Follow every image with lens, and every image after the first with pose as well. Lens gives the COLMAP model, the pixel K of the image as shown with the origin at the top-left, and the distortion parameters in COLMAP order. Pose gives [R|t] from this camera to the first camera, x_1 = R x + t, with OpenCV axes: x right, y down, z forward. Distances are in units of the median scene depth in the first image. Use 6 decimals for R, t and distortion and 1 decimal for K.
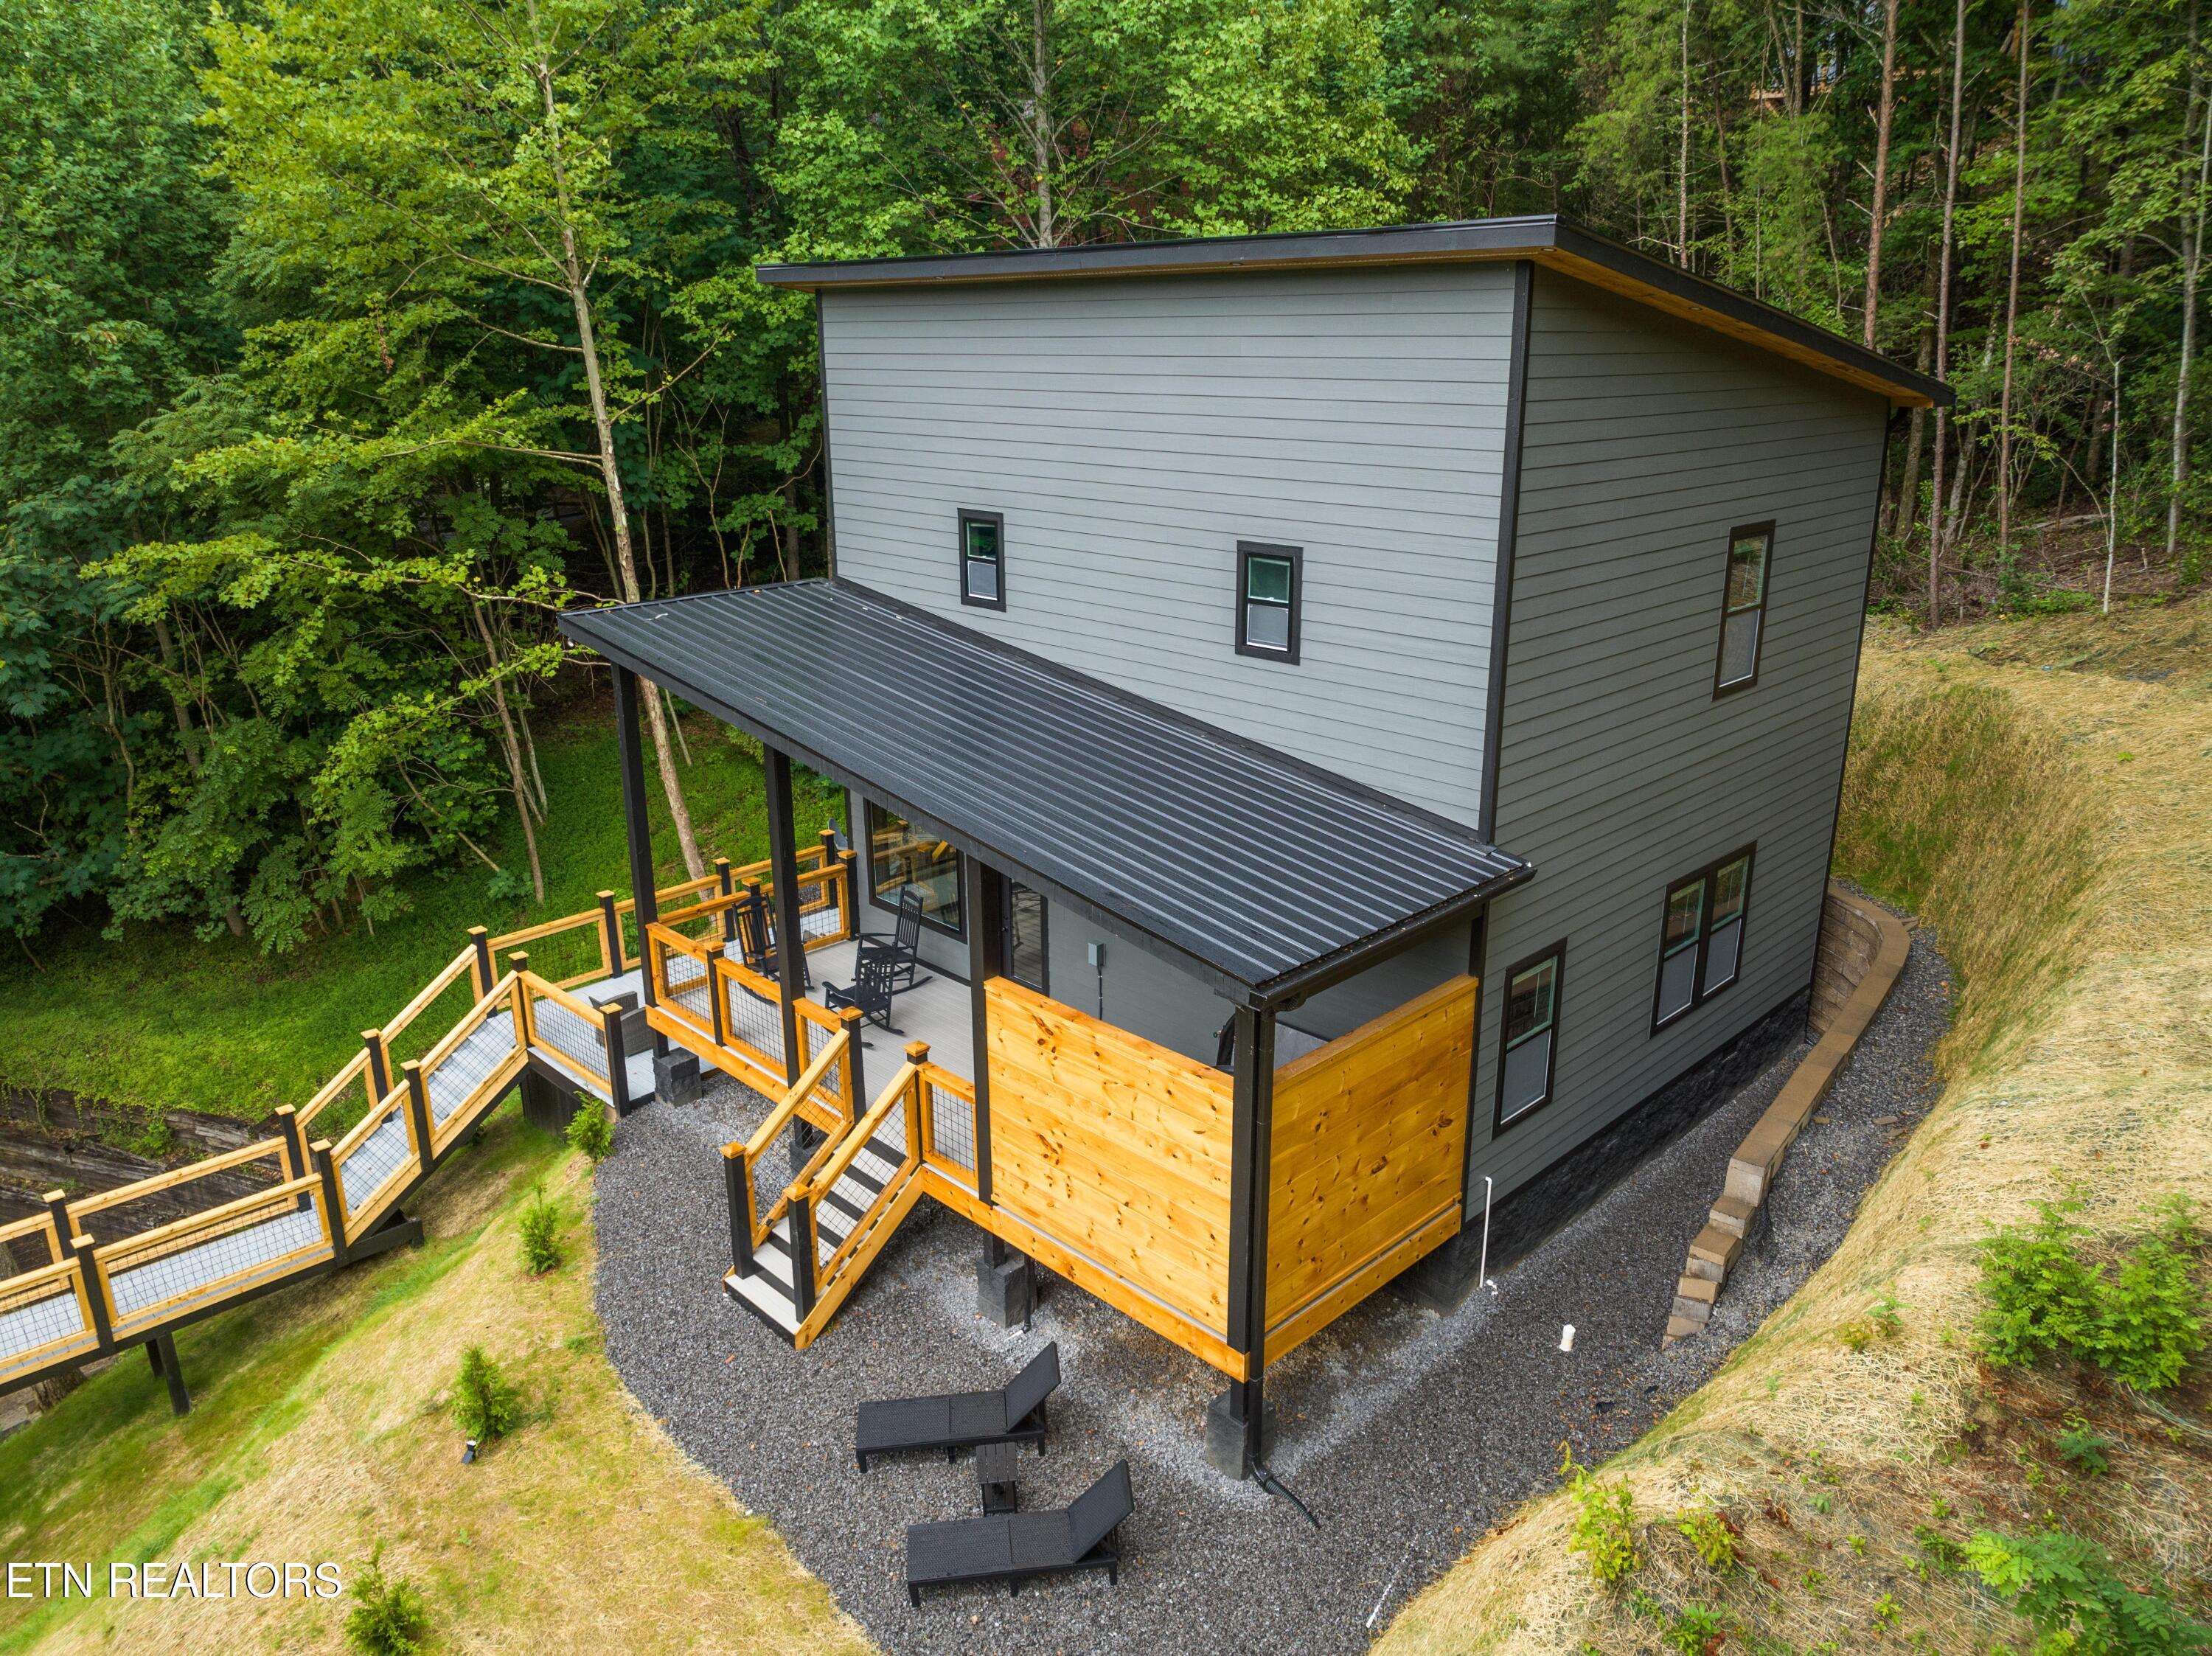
lens RADIAL K [[1561.4, 0, 1102.7], [0, 1561.4, 825.1], [0, 0, 1]] dist [-0.055427, 0.028589]
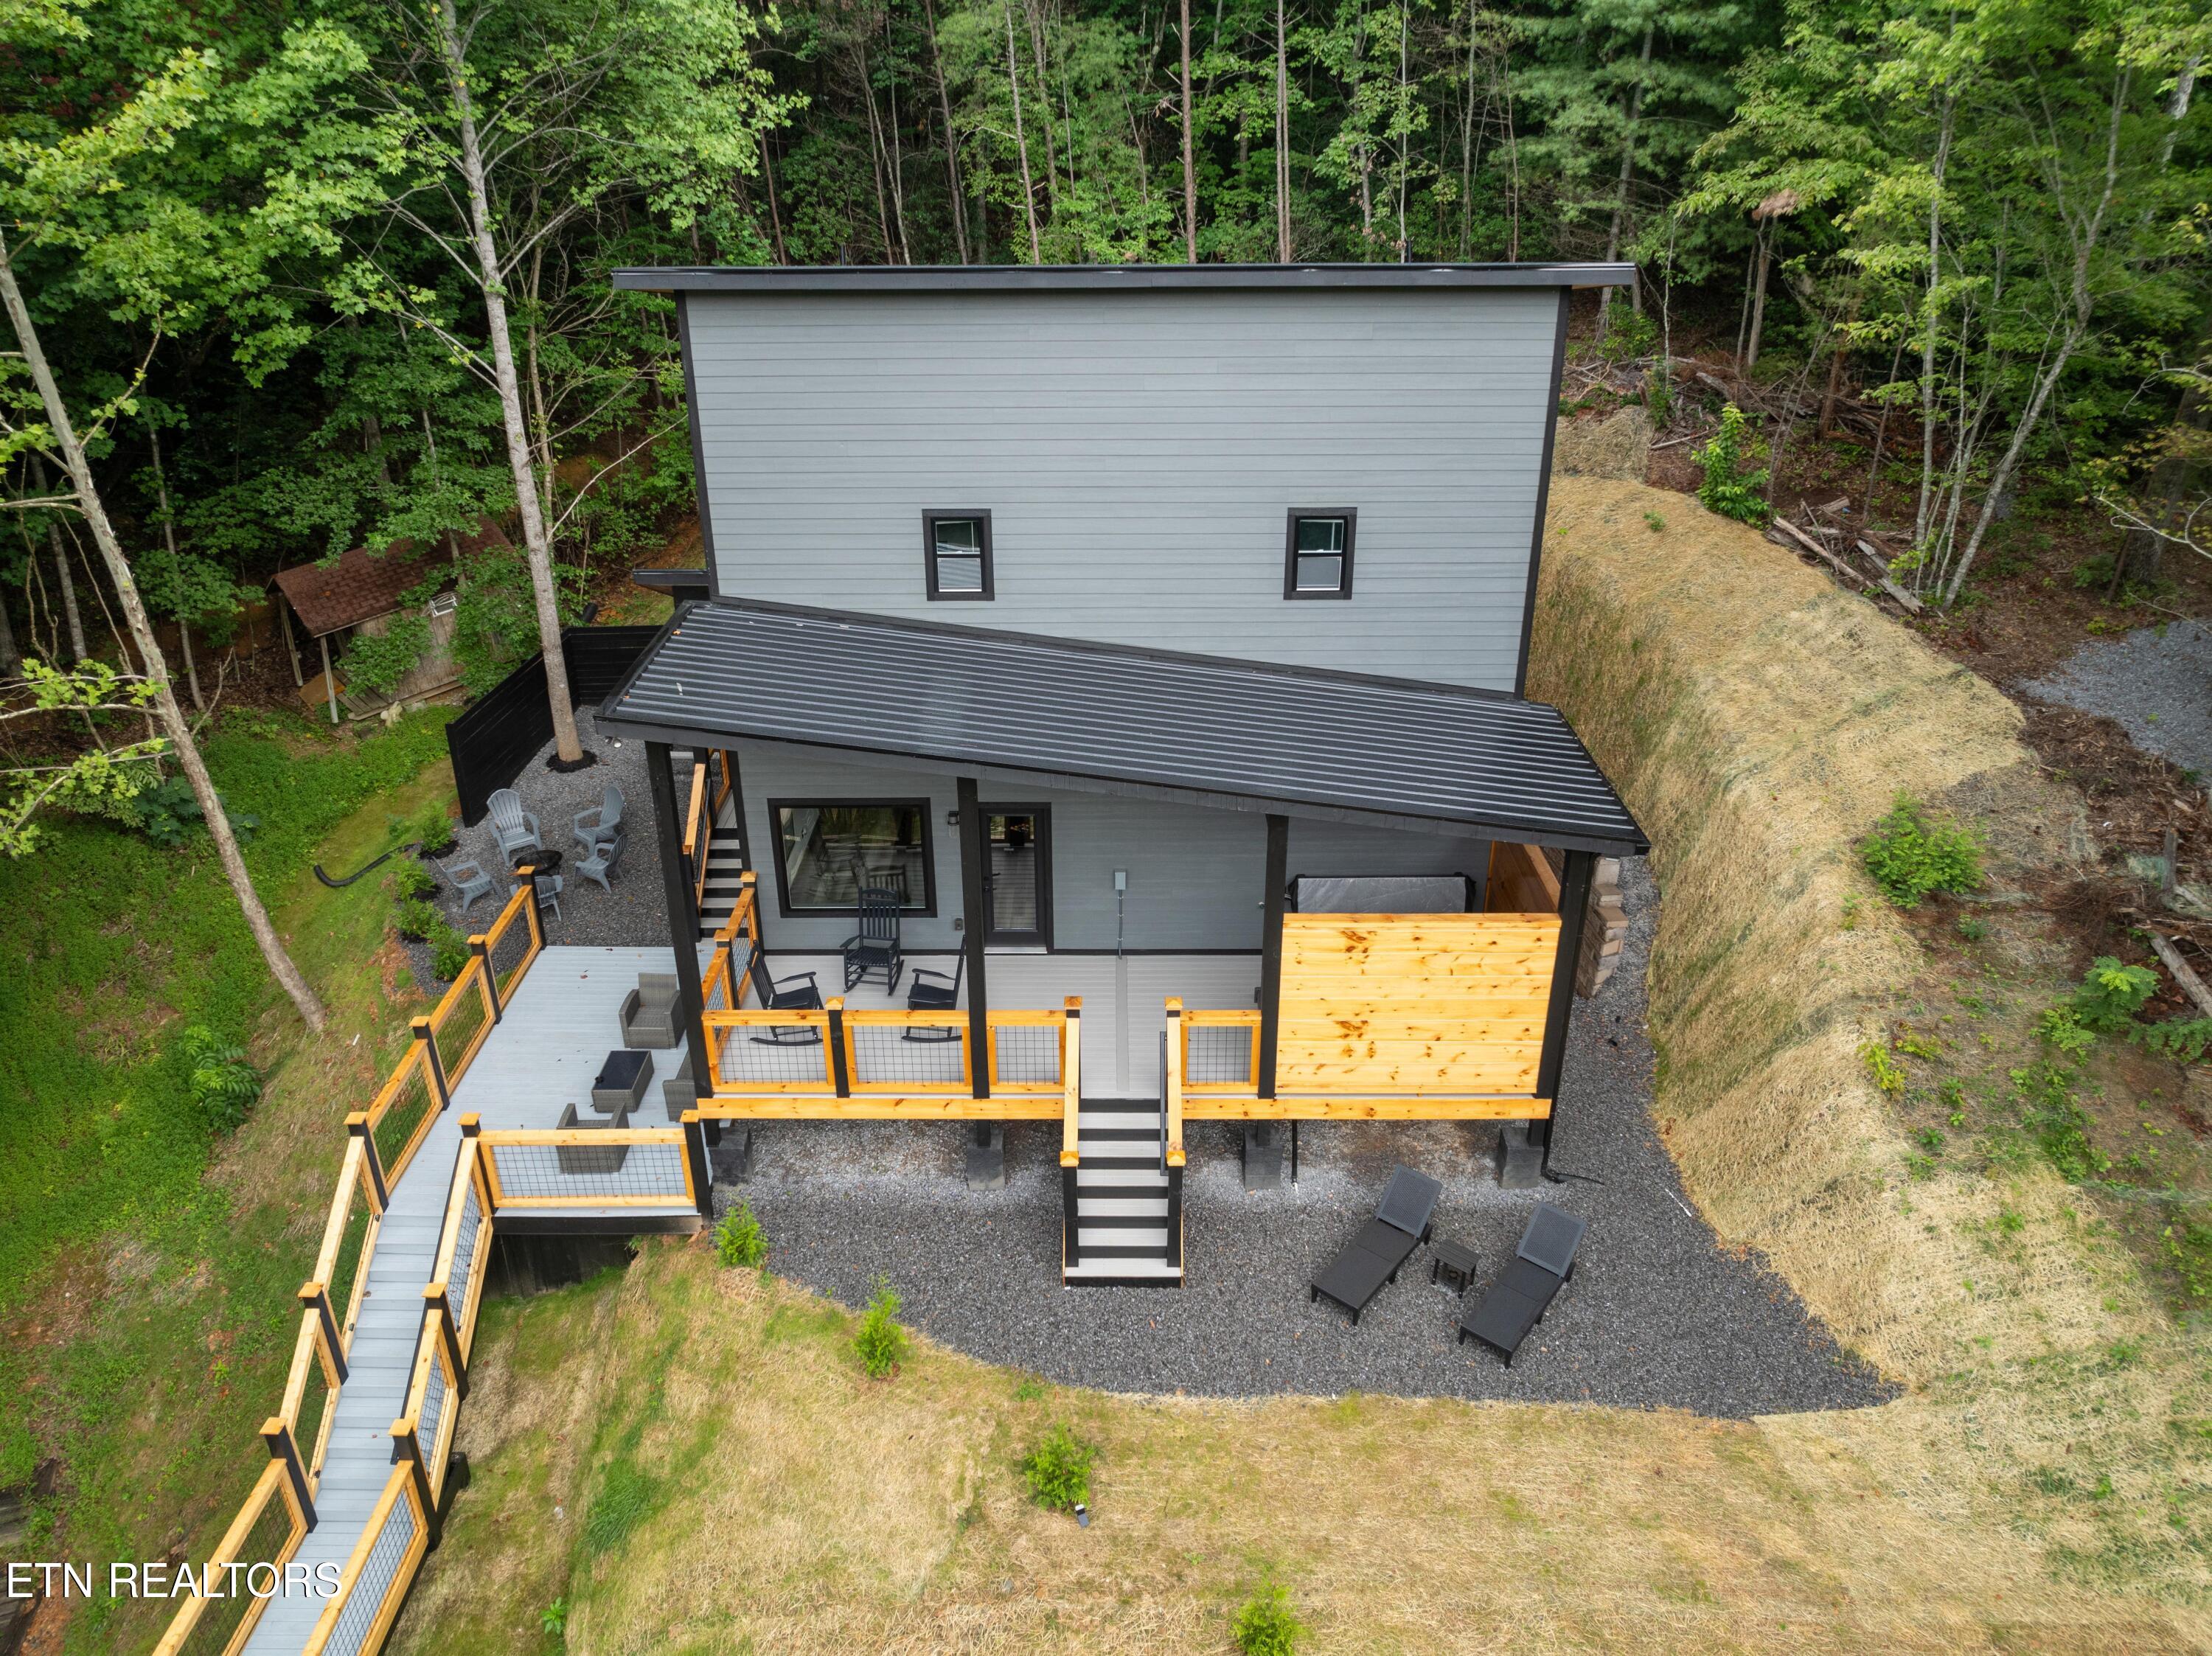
lens RADIAL K [[1561.4, 0, 1103.1], [0, 1561.4, 827.7], [0, 0, 1]] dist [-0.055427, 0.028589]
pose [[0.703348, -0.311434, 0.638992, -0.827145], [0.216298, 0.950057, 0.224960, -0.240420], [-0.677139, -0.020012, 0.735583, 0.200977]]
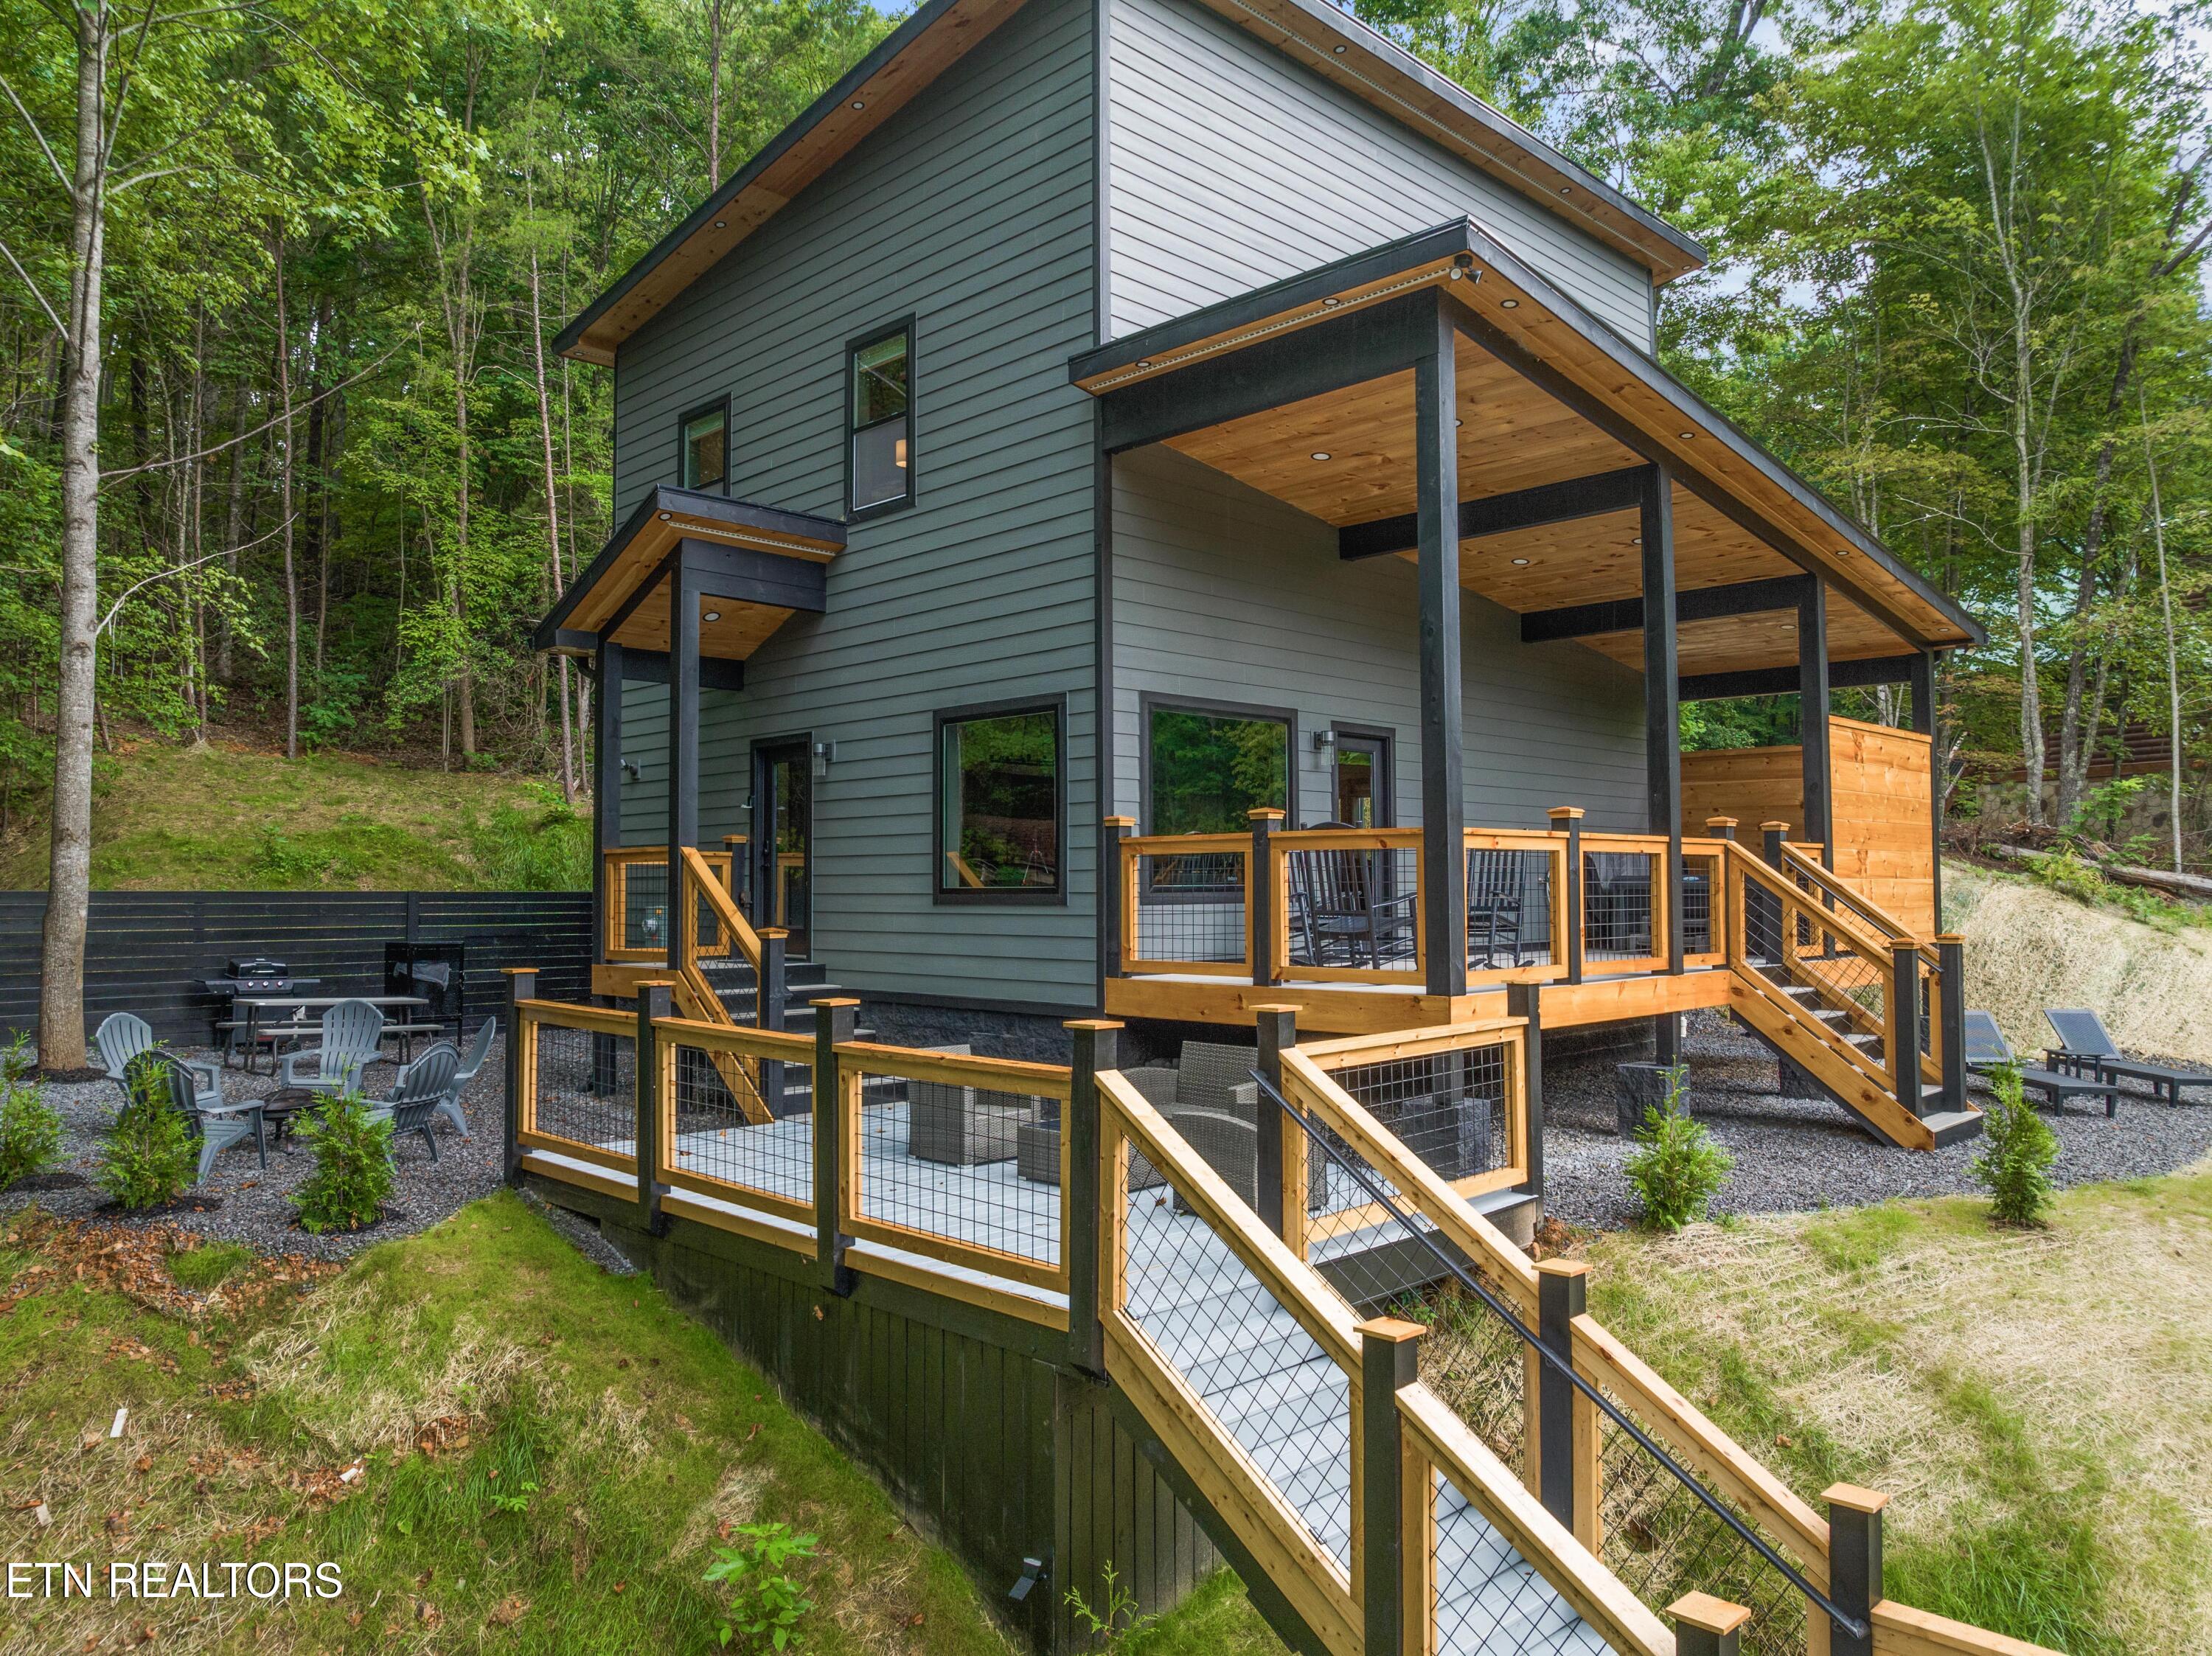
lens RADIAL K [[1561.4, 0, 1103.5], [0, 1561.4, 822.9], [0, 0, 1]] dist [-0.055427, 0.028589]
pose [[-0.006663, 0.050459, 0.998704, -1.015121], [0.309277, 0.949862, -0.045928, 0.060067], [-0.950949, 0.308570, -0.021935, 1.375103]]
